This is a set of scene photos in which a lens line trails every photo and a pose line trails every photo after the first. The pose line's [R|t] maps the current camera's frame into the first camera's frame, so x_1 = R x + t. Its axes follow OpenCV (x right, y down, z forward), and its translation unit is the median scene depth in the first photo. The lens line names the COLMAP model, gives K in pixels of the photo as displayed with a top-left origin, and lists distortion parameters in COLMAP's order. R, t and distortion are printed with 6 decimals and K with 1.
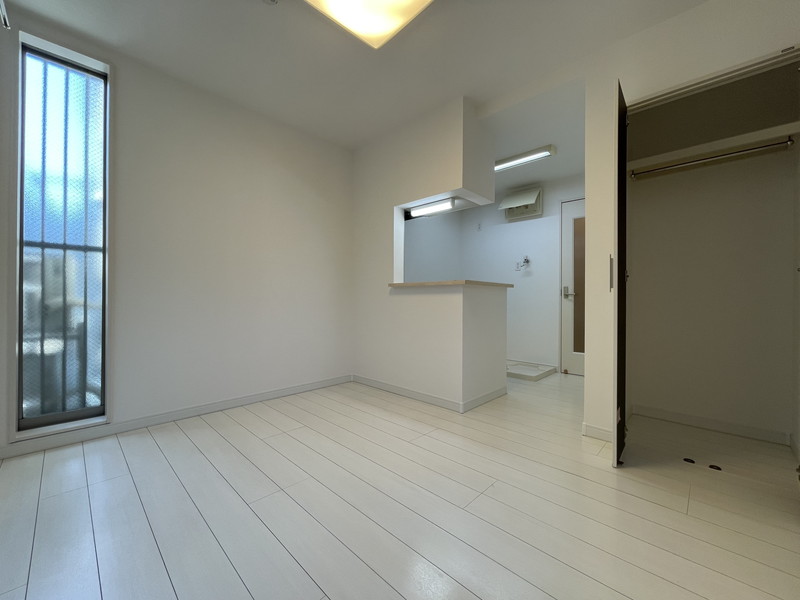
lens RADIAL K [[325.5, 0, 399.9], [0, 325.5, 298.7], [0, 0, 1]] dist [-0.002585, 0.000674]
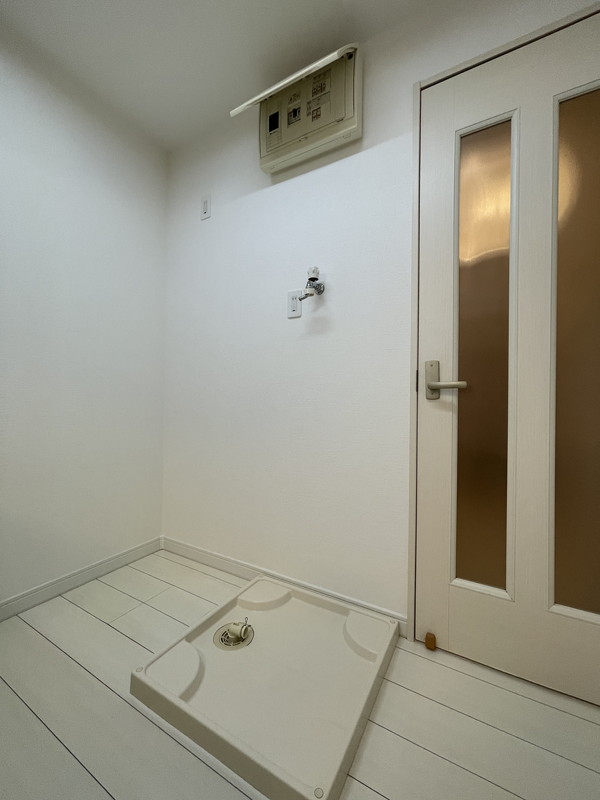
lens RADIAL K [[325.5, 0, 303.6], [0, 325.5, 399.5], [0, 0, 1]] dist [-0.002585, 0.000674]
pose [[0.972147, 0.006373, 0.234286, 0.325642], [-0.006107, 0.999980, -0.001862, -0.000190], [-0.234293, 0.000379, 0.972166, 0.739698]]
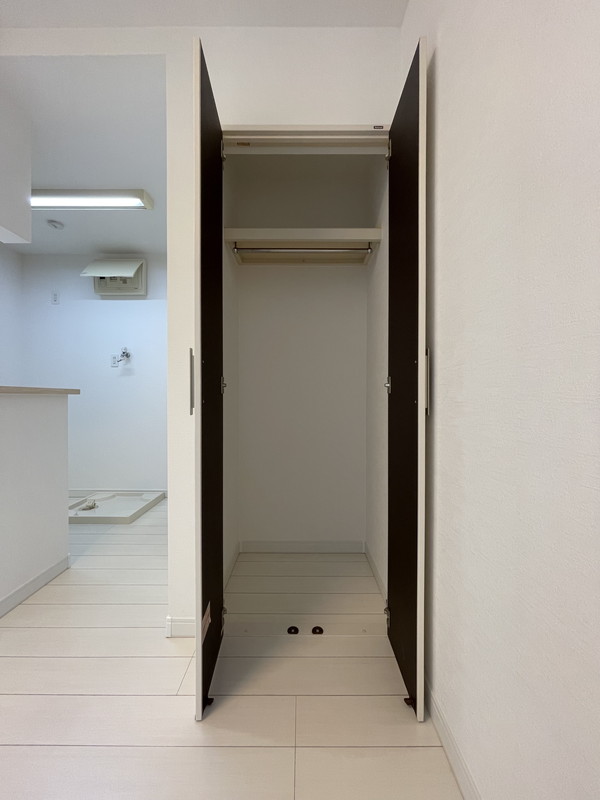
lens RADIAL K [[325.5, 0, 294.7], [0, 325.5, 399.1], [0, 0, 1]] dist [-0.002585, 0.000674]
pose [[0.733334, -0.012102, 0.679761, 0.180418], [0.002218, 0.999879, 0.015408, -0.027457], [-0.679865, -0.009792, 0.733272, 0.210116]]
